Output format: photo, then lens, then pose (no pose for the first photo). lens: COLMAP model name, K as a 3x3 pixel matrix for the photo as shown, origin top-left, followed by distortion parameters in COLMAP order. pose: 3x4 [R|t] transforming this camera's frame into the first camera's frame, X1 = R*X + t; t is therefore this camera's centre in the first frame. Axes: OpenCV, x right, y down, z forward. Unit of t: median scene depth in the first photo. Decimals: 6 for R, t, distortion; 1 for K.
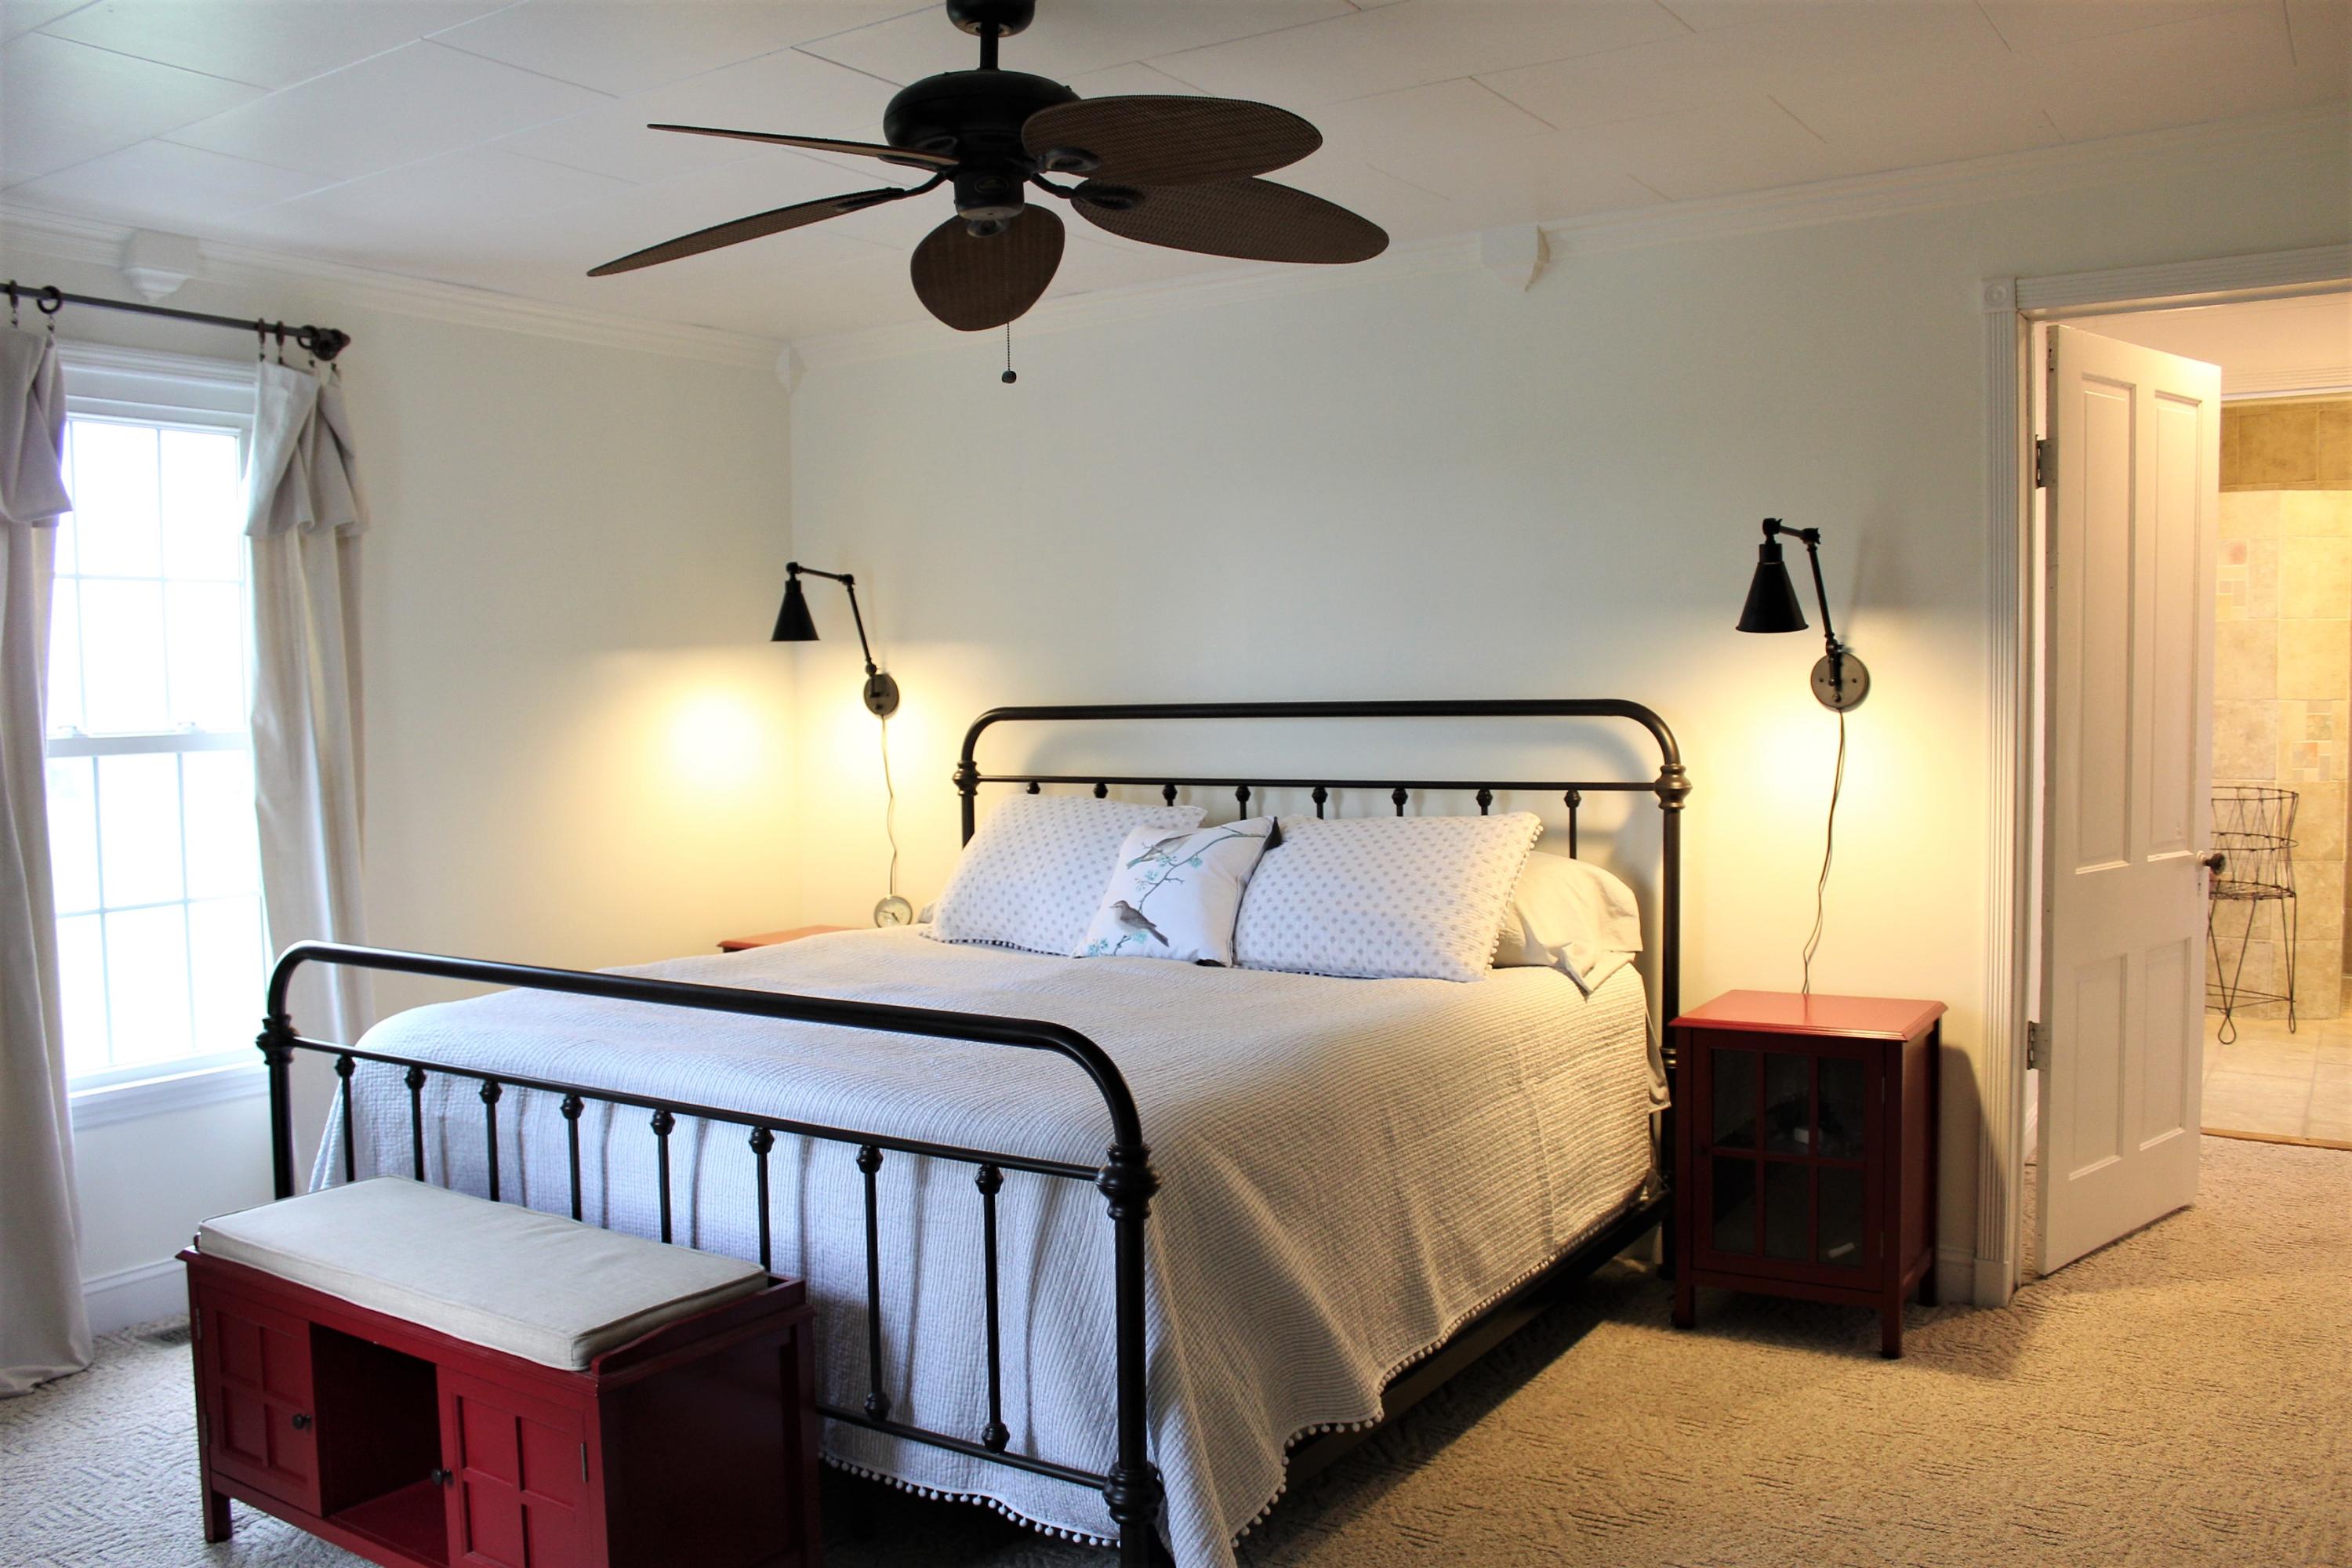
lens RADIAL K [[1806.2, 0, 1175.5], [0, 1806.2, 799.2], [0, 0, 1]] dist [-0.063676, 0.003930]
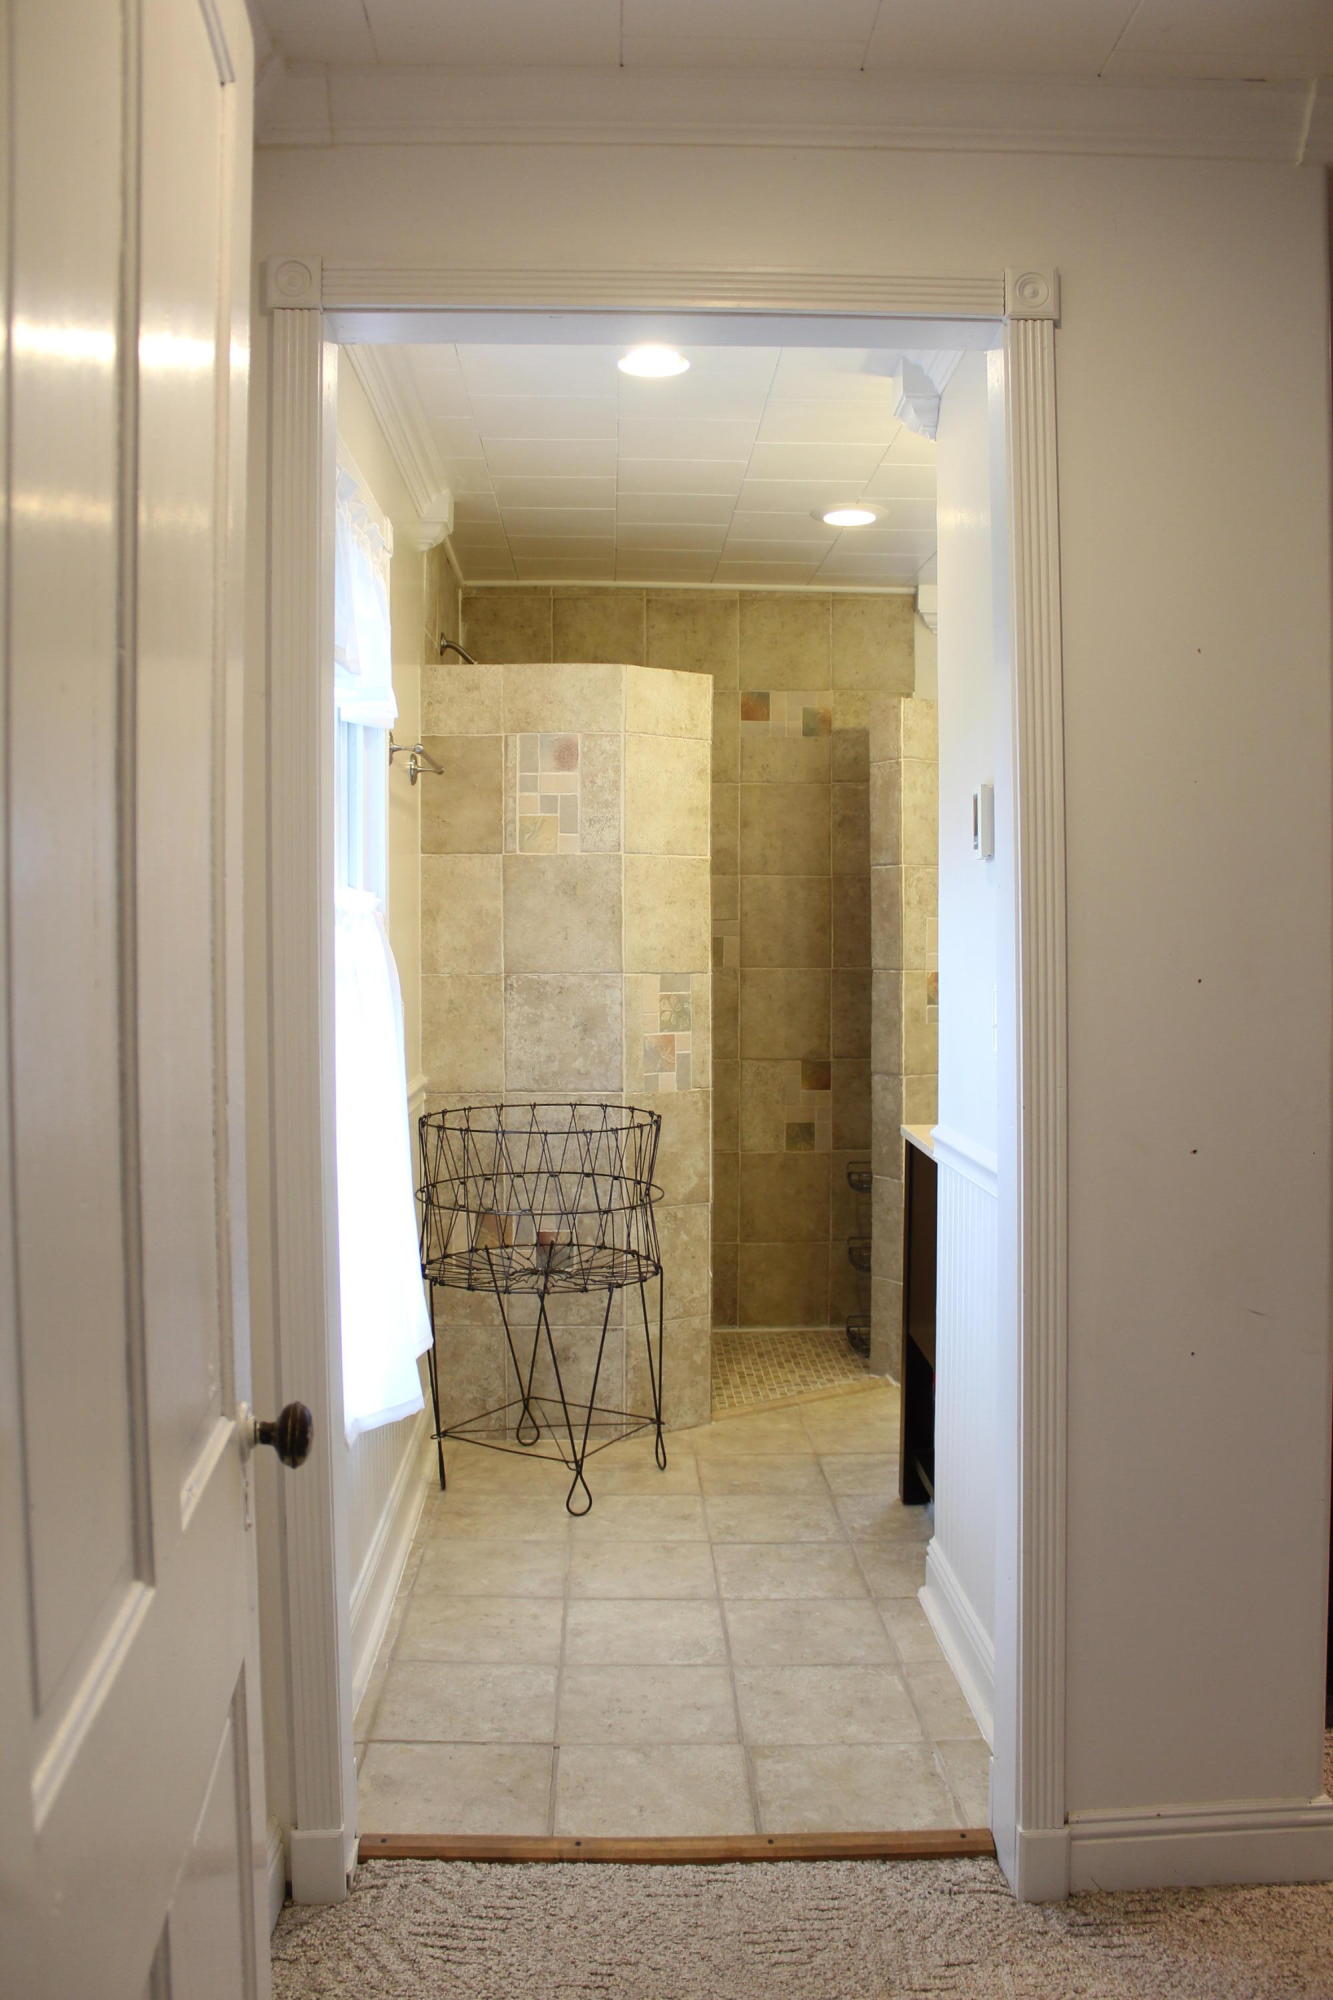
lens RADIAL K [[1535.9, 0, 666.0], [0, 1535.9, 998.9], [0, 0, 1]] dist [-0.063676, 0.003930]
pose [[0.799494, -0.005713, 0.600648, 0.283752], [0.033030, 0.998860, -0.034465, -0.025526], [-0.599766, 0.047394, 0.798771, 0.517948]]
